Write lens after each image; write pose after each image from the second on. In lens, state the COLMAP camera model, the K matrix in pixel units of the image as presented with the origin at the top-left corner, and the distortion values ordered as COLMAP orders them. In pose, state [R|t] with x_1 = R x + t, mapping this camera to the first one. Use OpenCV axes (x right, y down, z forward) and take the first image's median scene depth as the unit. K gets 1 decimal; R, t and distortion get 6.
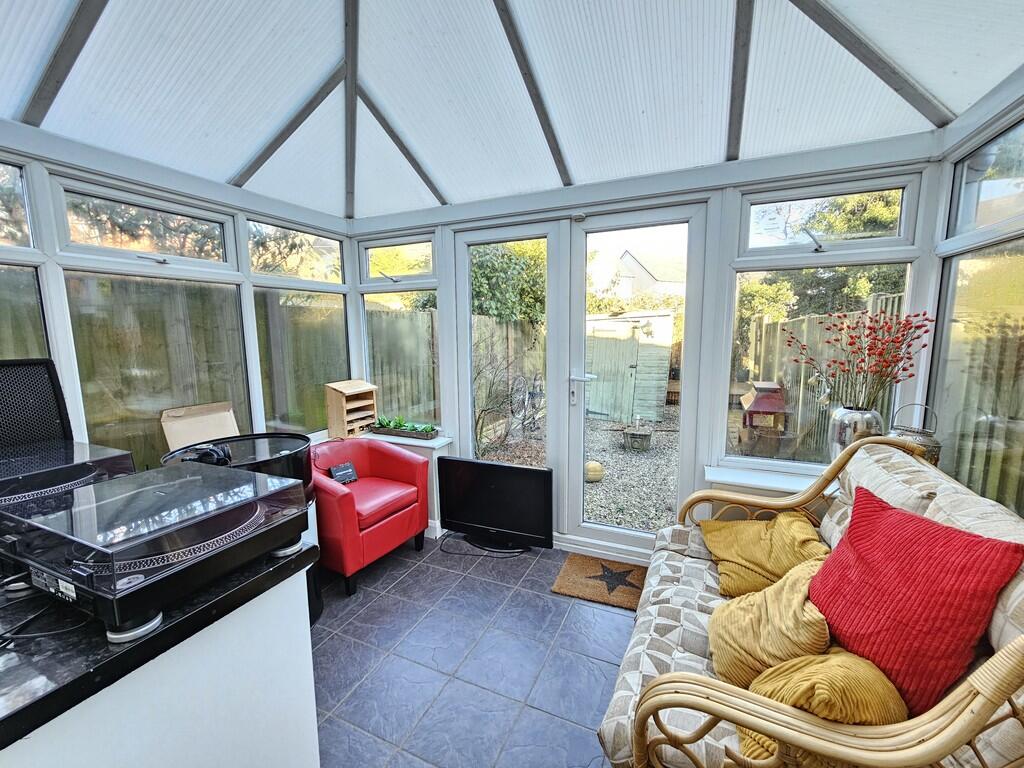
lens RADIAL K [[418.2, 0, 513.8], [0, 418.2, 385.9], [0, 0, 1]] dist [-0.000493, 0.001107]
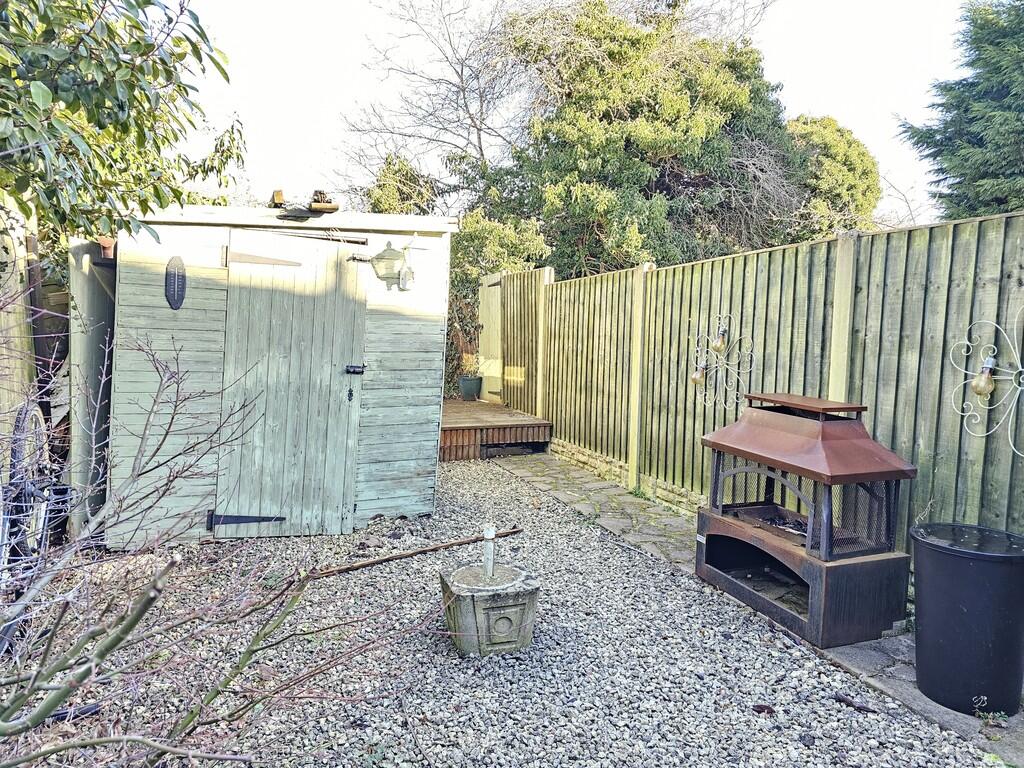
lens RADIAL K [[672.3, 0, 513.4], [0, 672.3, 378.7], [0, 0, 1]] dist [0.003796, 0.000287]
pose [[0.689525, -0.023754, 0.723872, -0.030453], [0.060670, 0.997844, -0.025046, -0.017036], [-0.721716, 0.061187, 0.689479, 0.514342]]
